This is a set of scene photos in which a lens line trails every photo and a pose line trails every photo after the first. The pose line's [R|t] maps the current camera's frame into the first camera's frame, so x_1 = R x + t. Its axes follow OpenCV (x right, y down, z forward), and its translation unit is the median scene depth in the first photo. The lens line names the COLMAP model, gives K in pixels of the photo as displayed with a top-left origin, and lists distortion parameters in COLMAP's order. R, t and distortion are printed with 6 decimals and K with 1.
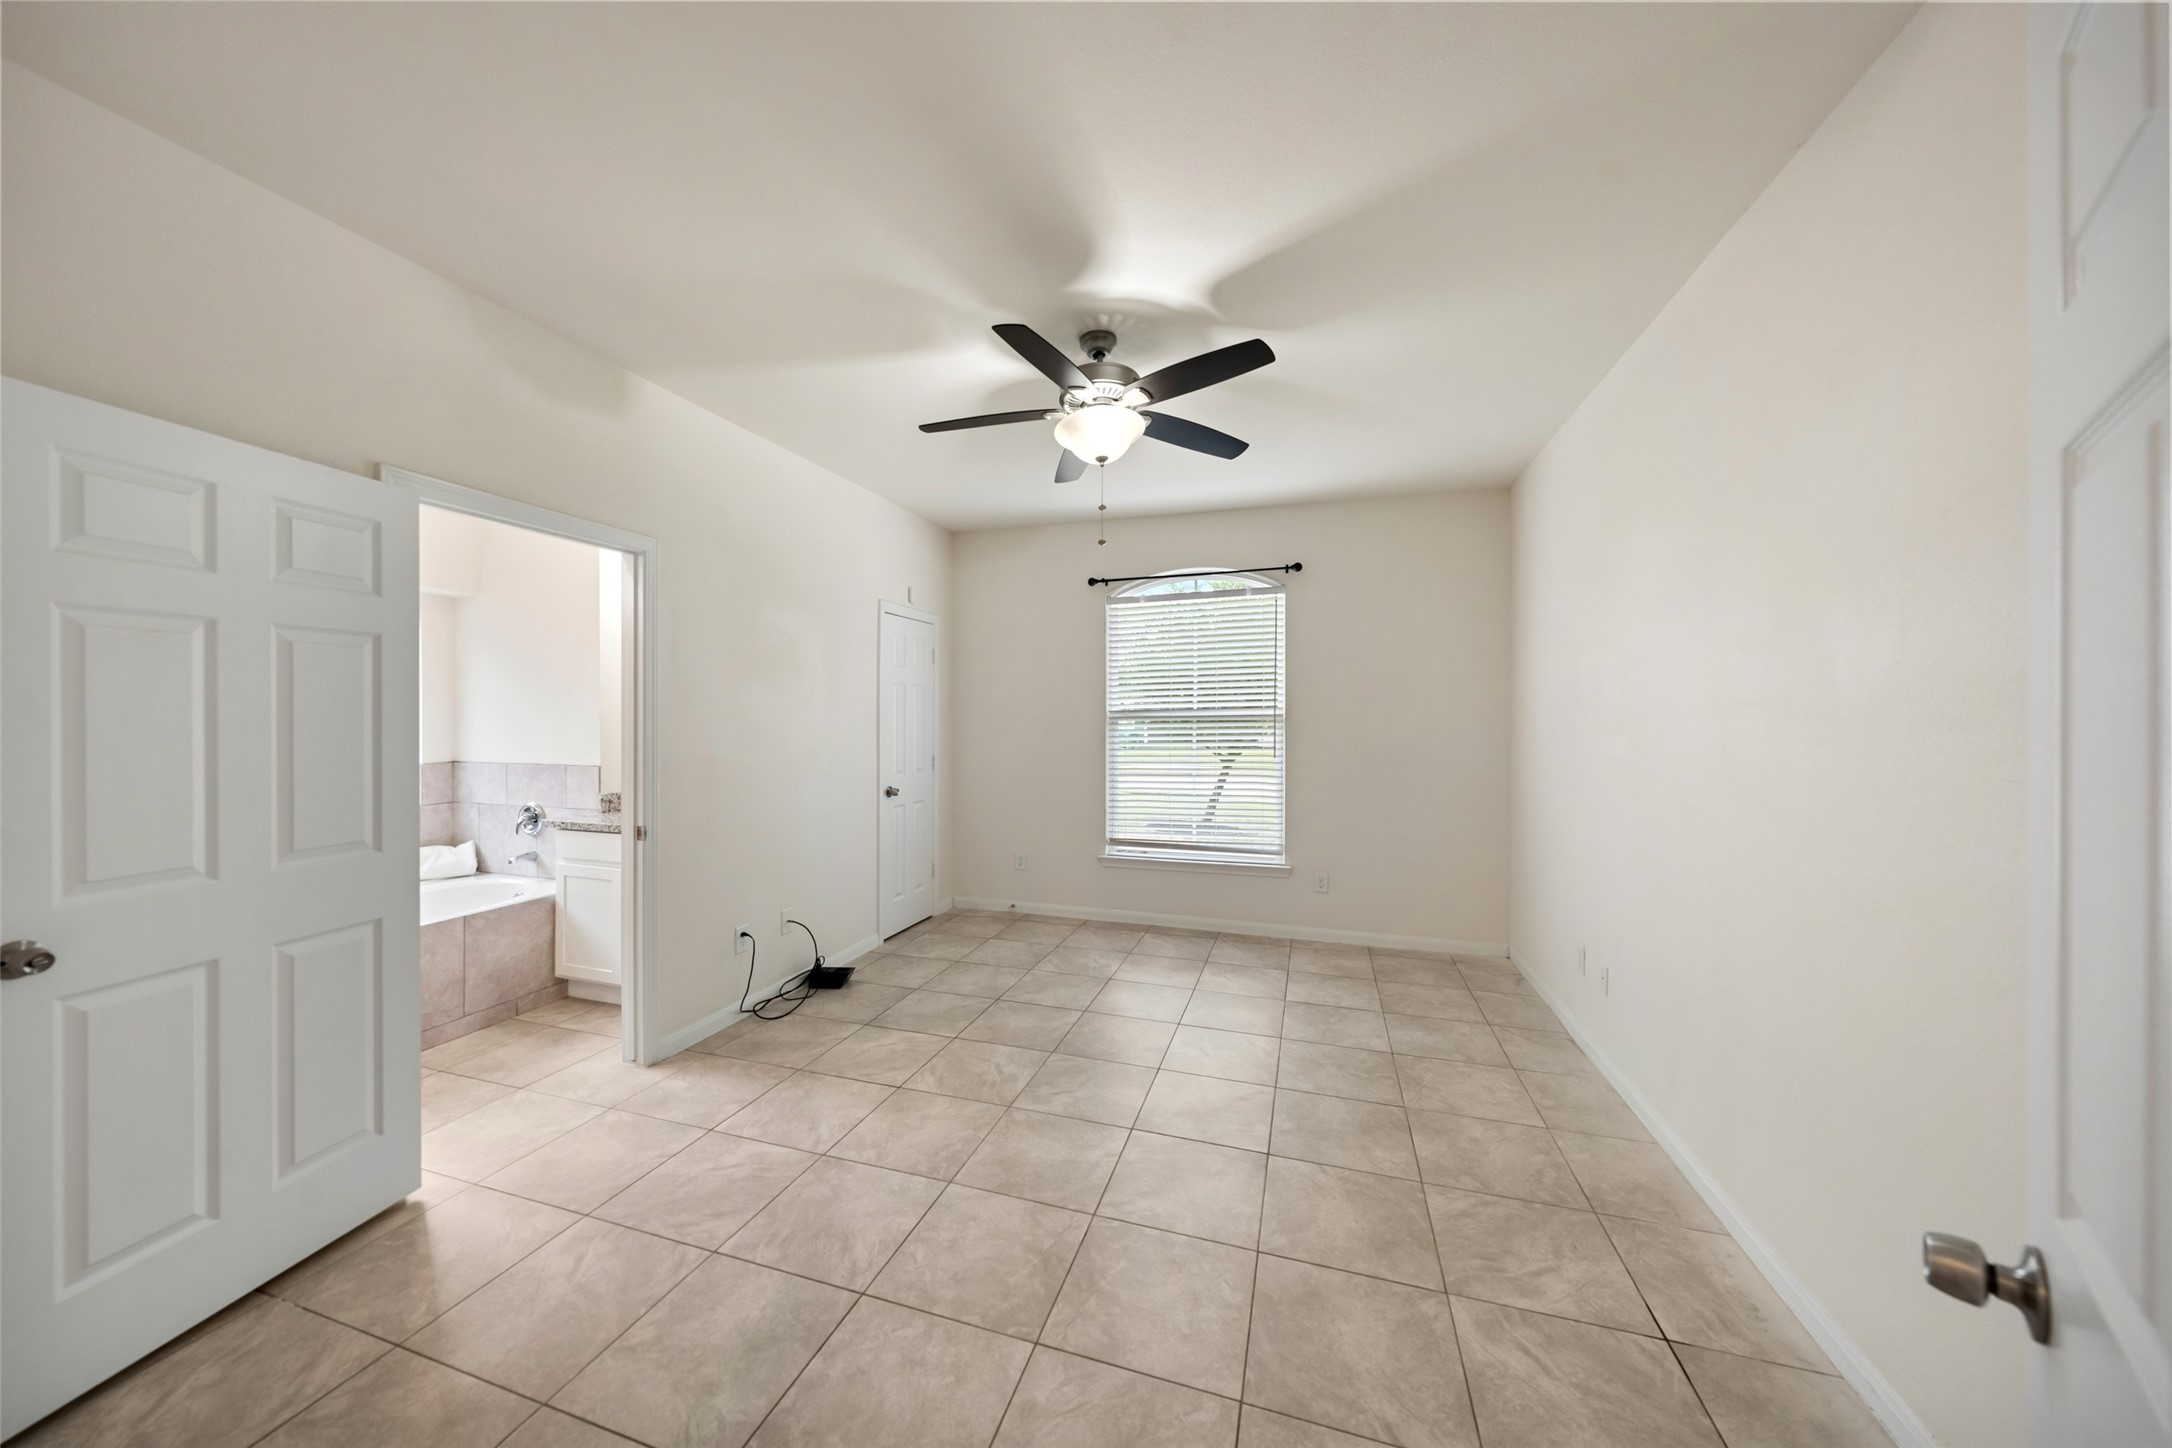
lens RADIAL K [[742.0, 0, 1073.0], [0, 742.0, 715.3], [0, 0, 1]] dist [-0.000441, -0.000128]
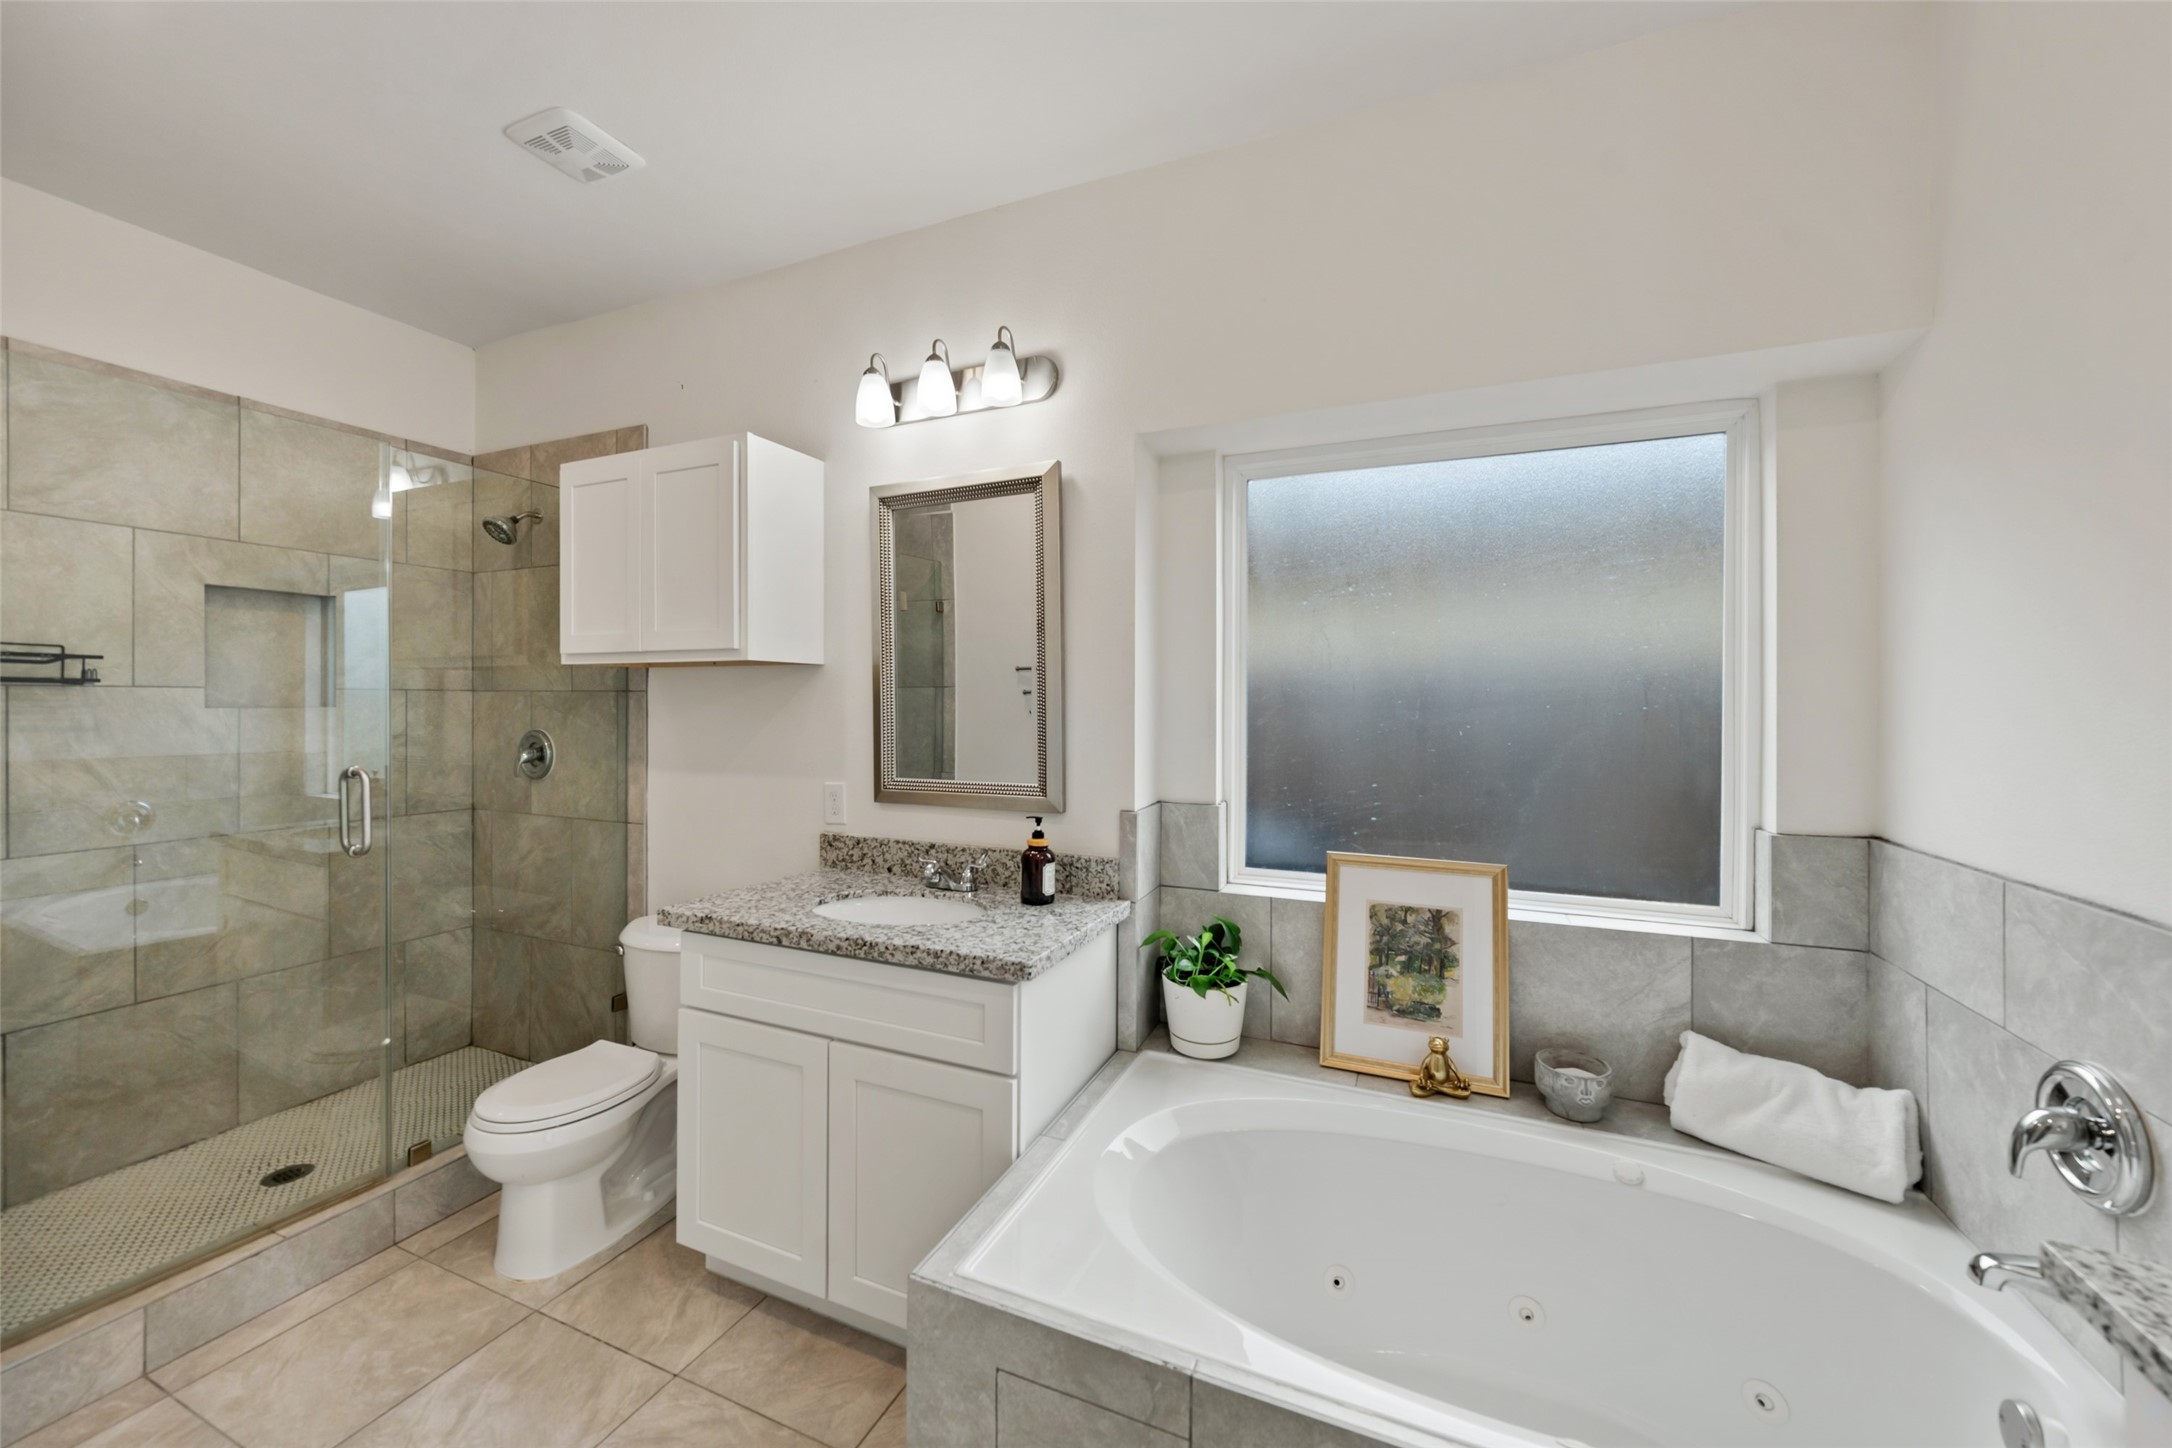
lens RADIAL K [[833.7, 0, 1086.0], [0, 833.7, 724.0], [0, 0, 1]] dist [-0.000137, -0.000083]
pose [[-0.096830, 0.031049, -0.994816, -0.418182], [-0.003977, 0.999493, 0.031583, -0.000658], [0.995293, 0.007015, -0.096658, 0.677730]]
